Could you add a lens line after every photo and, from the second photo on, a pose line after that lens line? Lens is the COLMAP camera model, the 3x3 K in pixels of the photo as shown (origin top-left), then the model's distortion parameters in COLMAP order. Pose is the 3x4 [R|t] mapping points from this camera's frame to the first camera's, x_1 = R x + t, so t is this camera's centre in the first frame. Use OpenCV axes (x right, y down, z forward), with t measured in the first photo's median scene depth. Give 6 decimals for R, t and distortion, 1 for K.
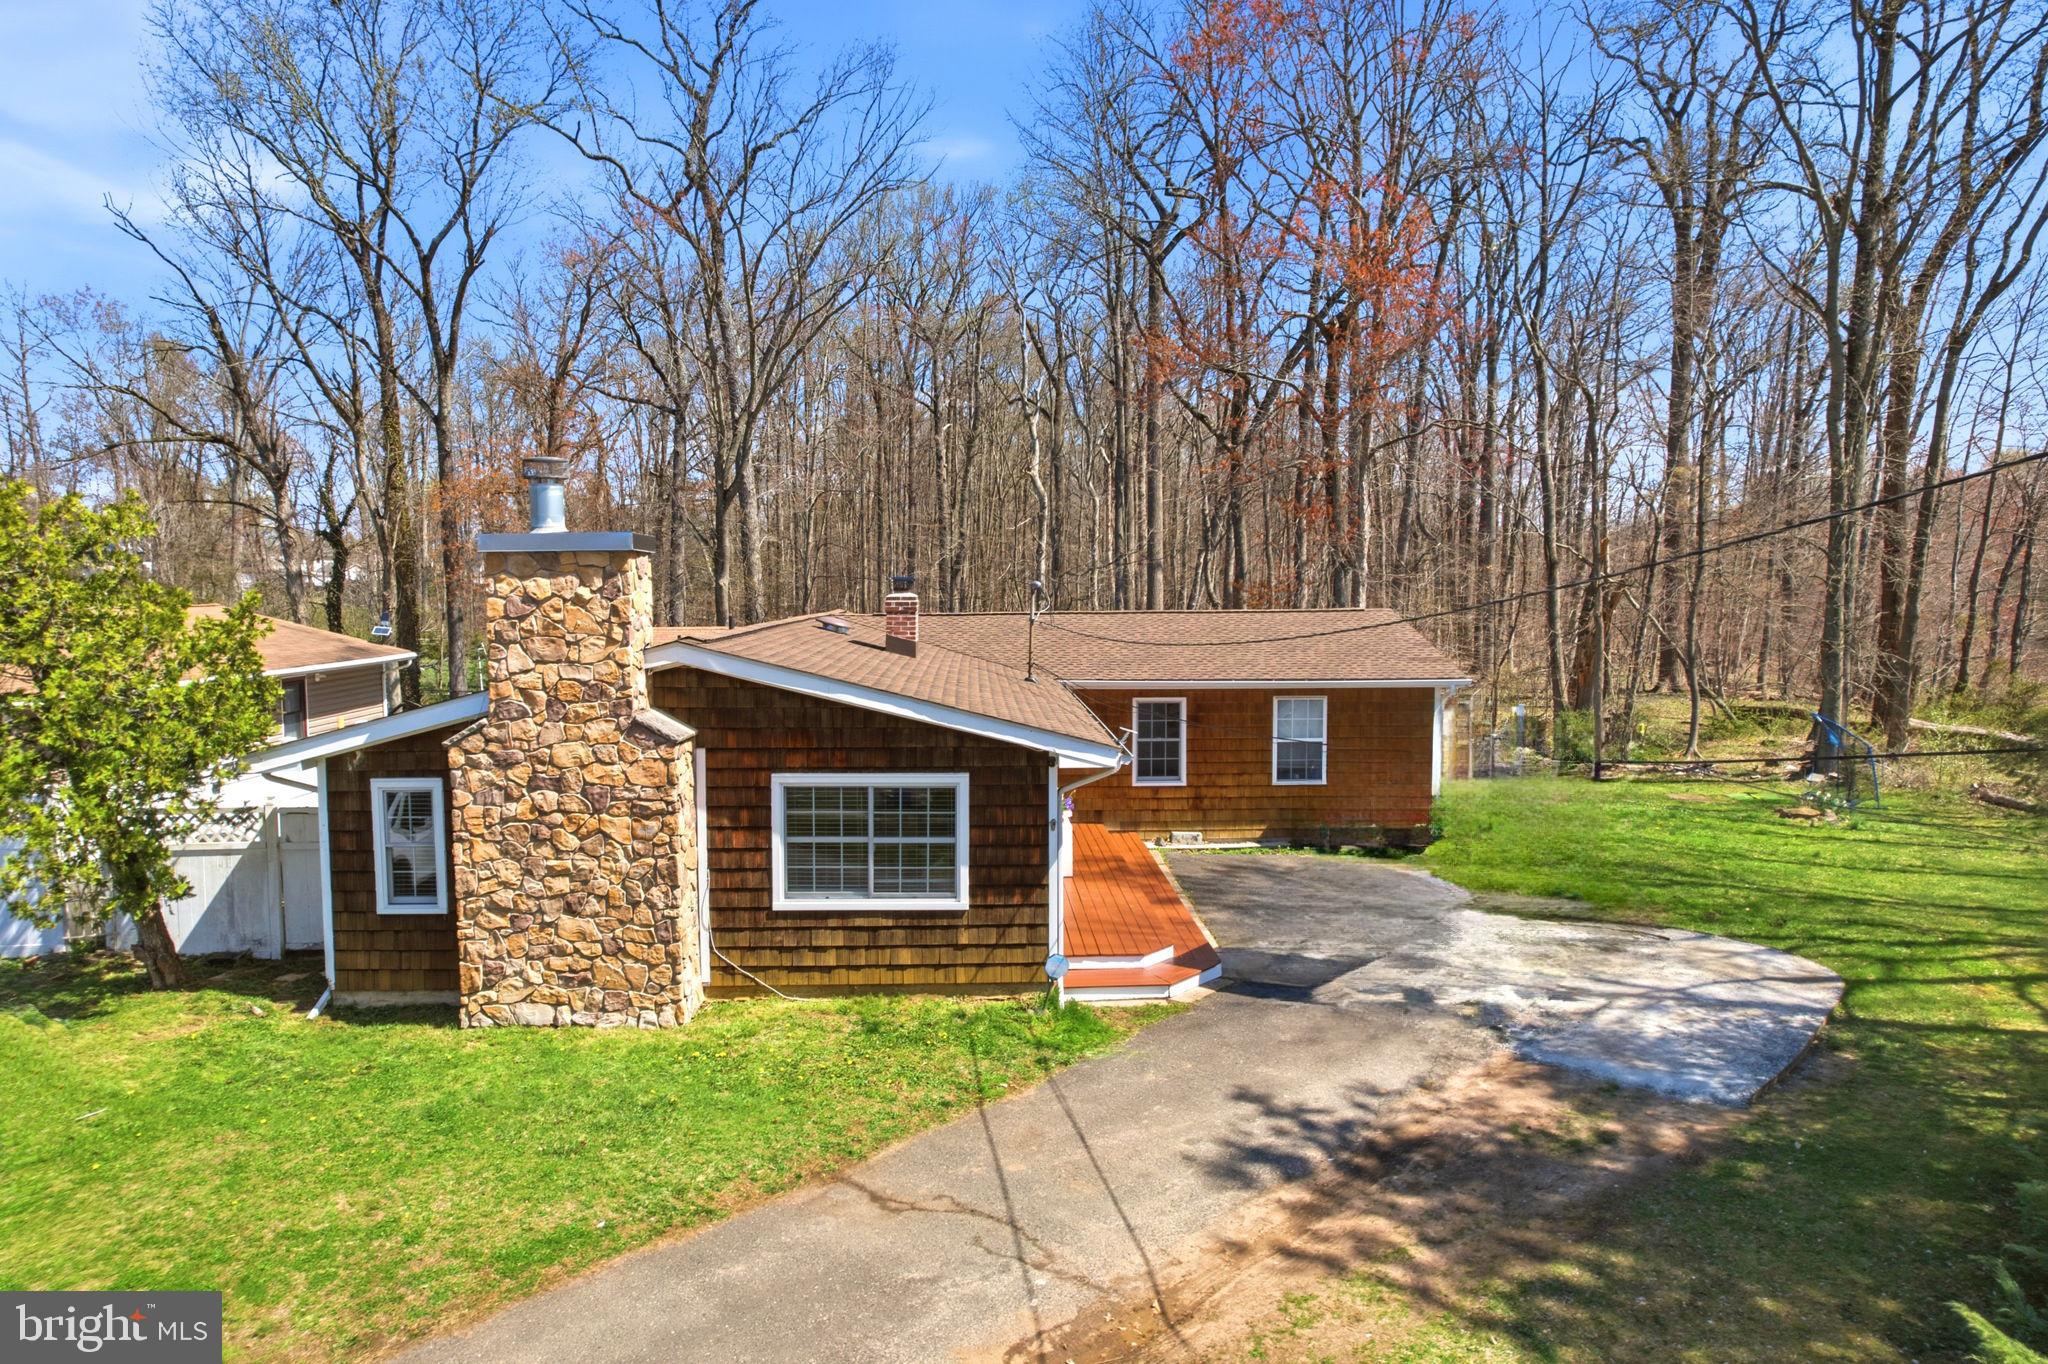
lens RADIAL K [[1319.5, 0, 1023.3], [0, 1319.5, 665.0], [0, 0, 1]] dist [-0.003465, -0.003476]
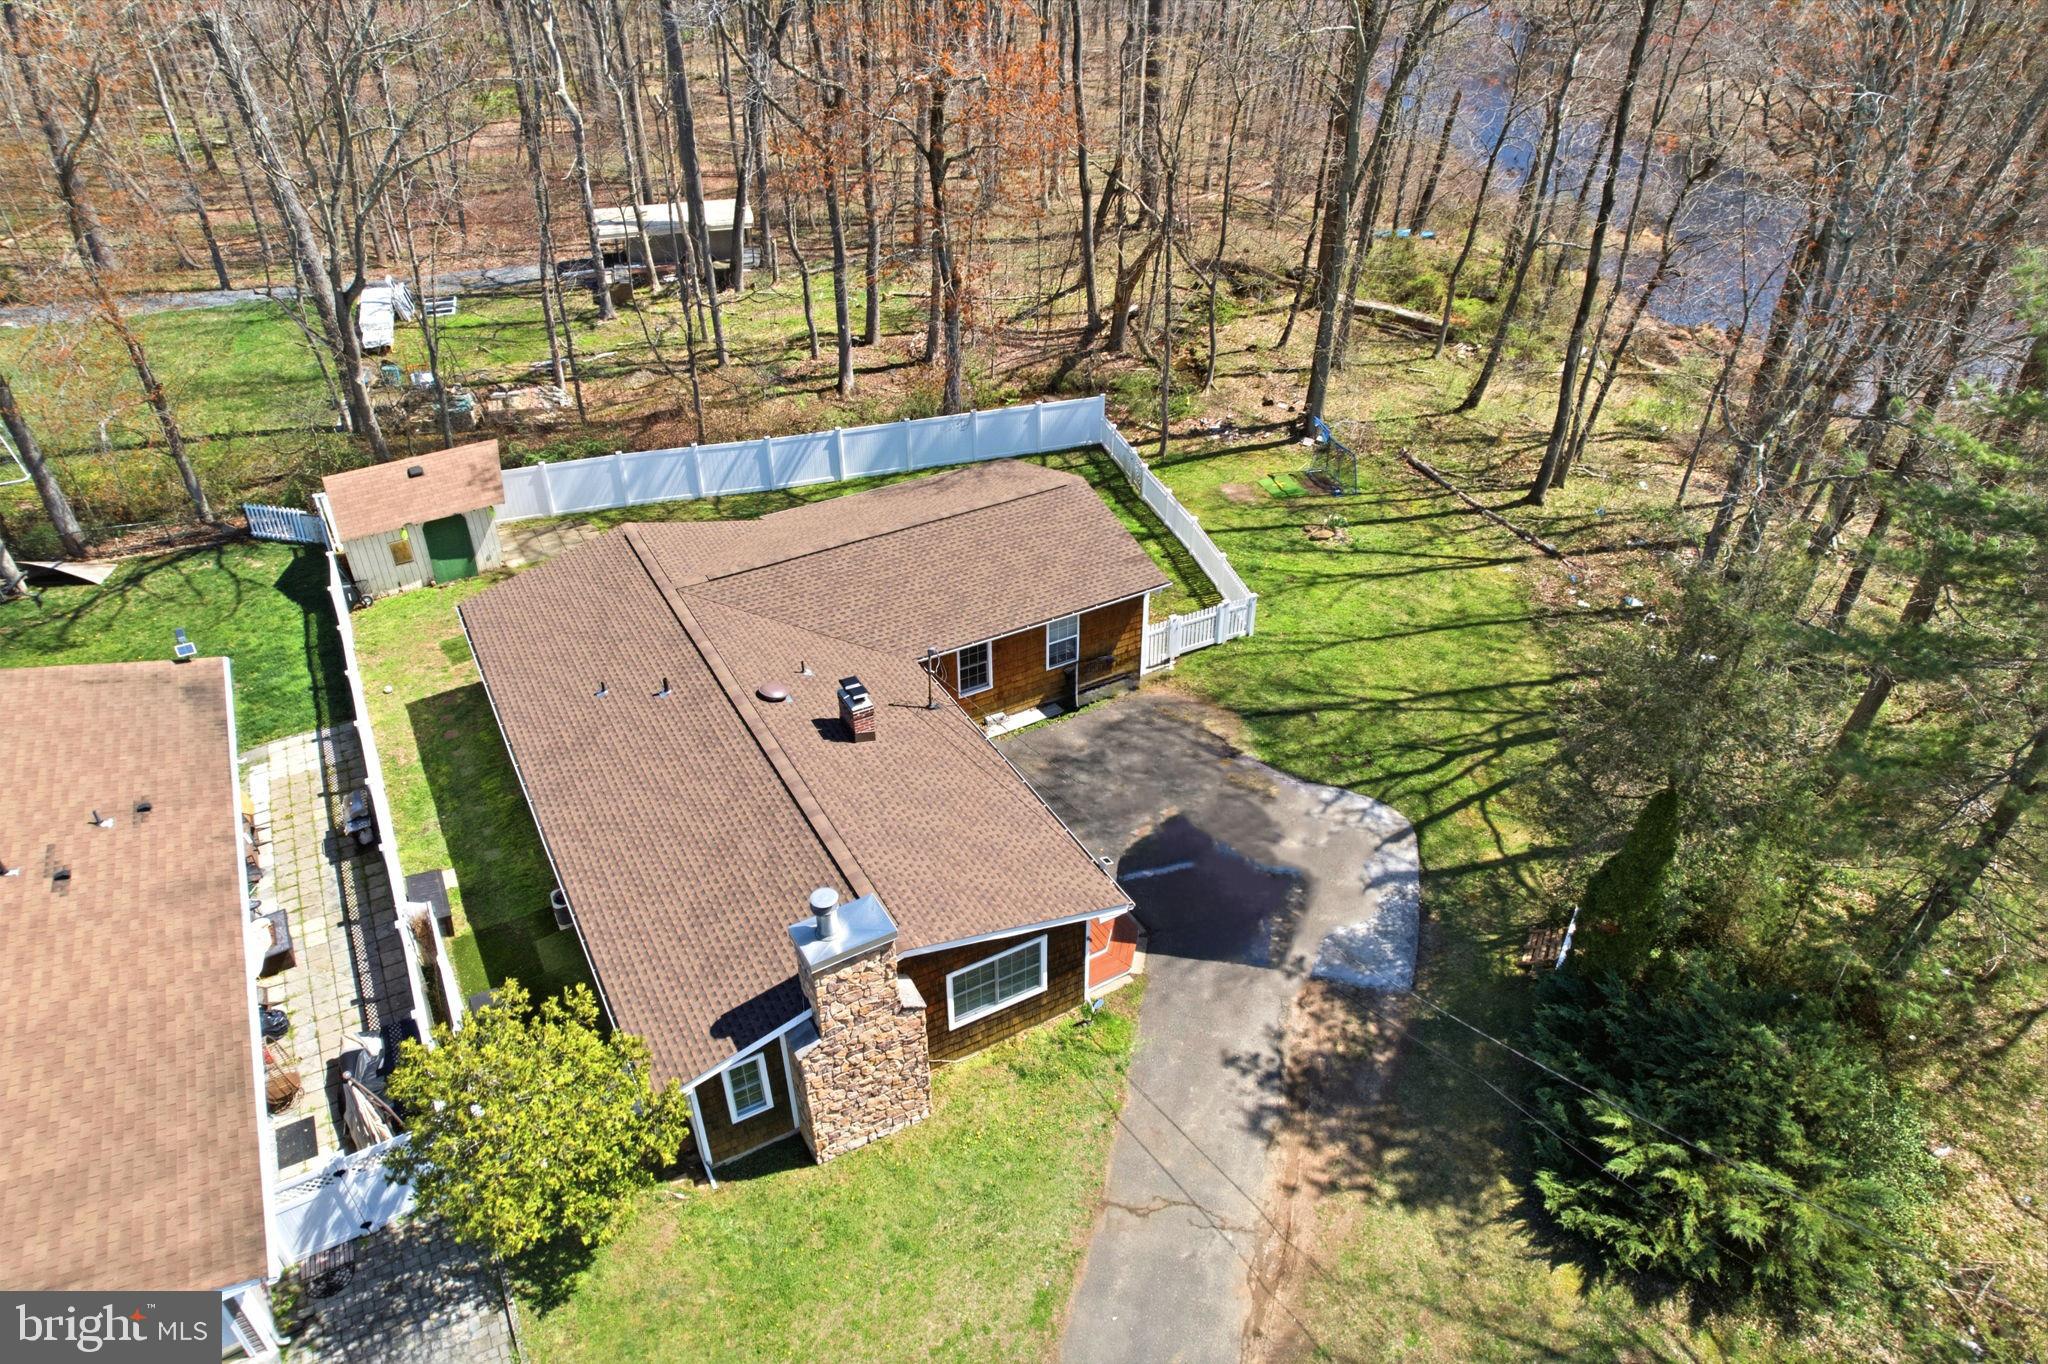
lens RADIAL K [[1319.5, 0, 1023.3], [0, 1319.5, 665.0], [0, 0, 1]] dist [-0.003465, -0.003476]
pose [[0.896292, -0.260843, 0.358639, -0.597782], [0.051500, 0.864472, 0.500036, -1.090417], [-0.440464, -0.429708, 0.788253, -0.205341]]
